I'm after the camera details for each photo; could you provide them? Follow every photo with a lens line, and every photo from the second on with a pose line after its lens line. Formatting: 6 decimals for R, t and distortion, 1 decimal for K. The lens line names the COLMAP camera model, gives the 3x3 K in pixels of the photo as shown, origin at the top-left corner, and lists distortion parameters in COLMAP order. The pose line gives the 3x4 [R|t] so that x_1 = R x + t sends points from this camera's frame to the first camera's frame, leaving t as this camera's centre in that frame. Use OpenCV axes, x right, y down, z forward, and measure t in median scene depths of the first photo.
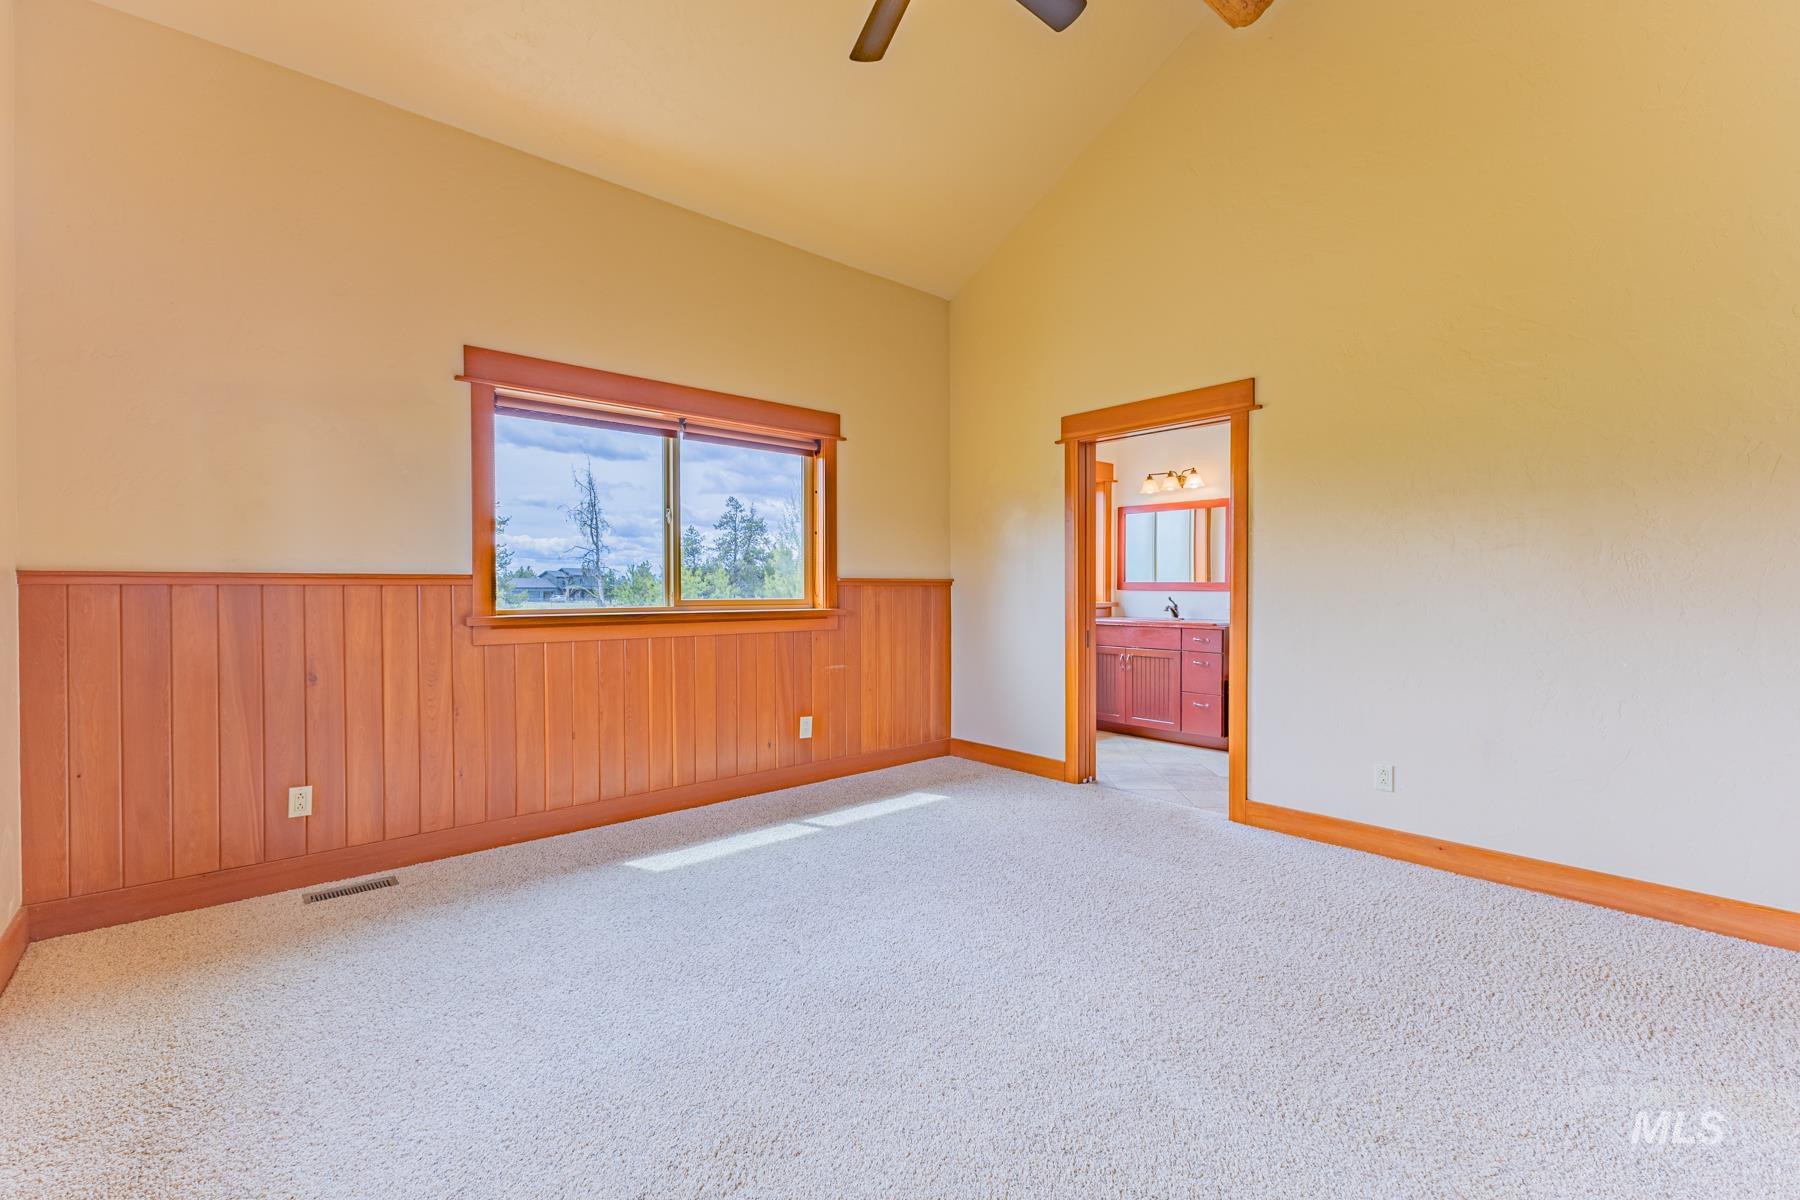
lens RADIAL K [[770.1, 0, 901.9], [0, 770.1, 598.1], [0, 0, 1]] dist [0.016550, -0.005336]
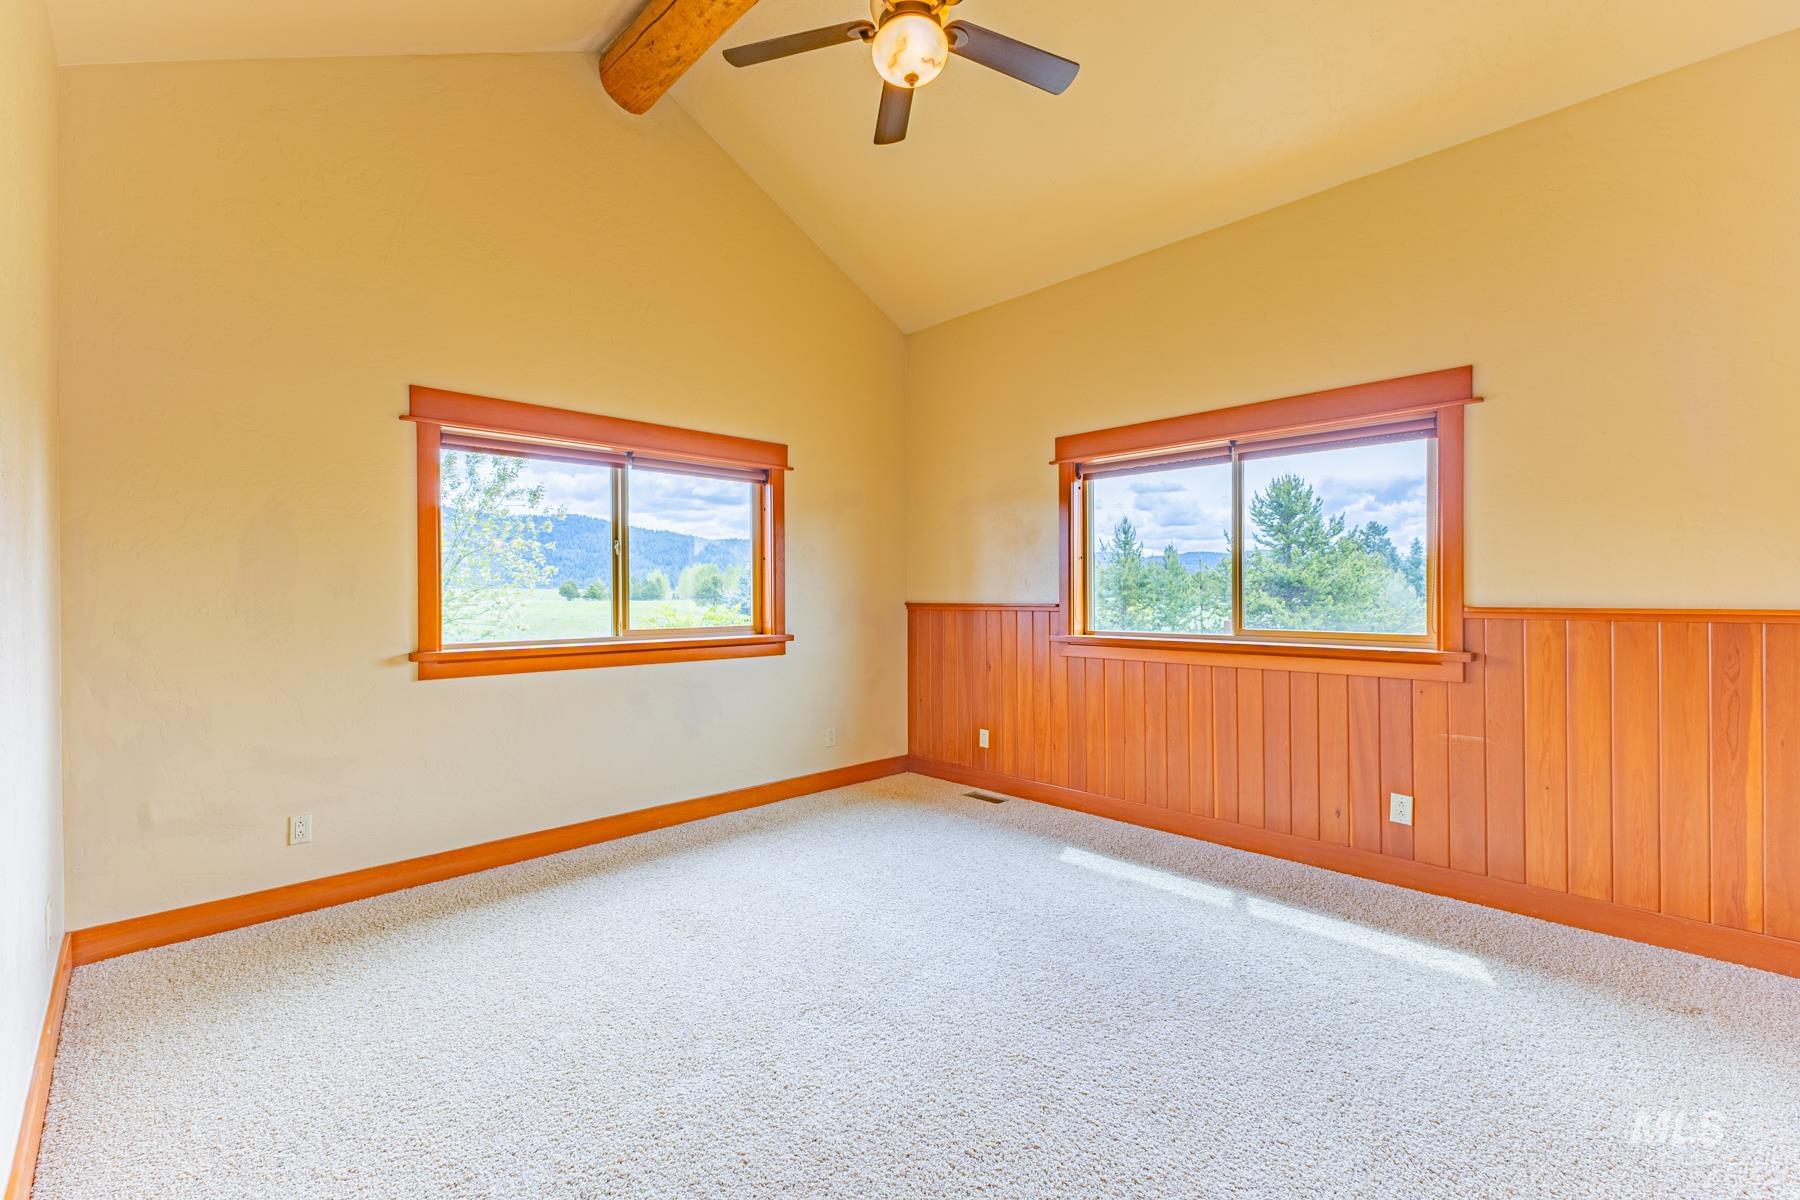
lens RADIAL K [[770.1, 0, 901.9], [0, 770.1, 598.1], [0, 0, 1]] dist [0.016550, -0.005336]
pose [[0.055391, 0.005055, -0.998452, 0.679686], [-0.010216, 0.999938, 0.004496, -0.037715], [0.998412, 0.009951, 0.055439, 0.554895]]
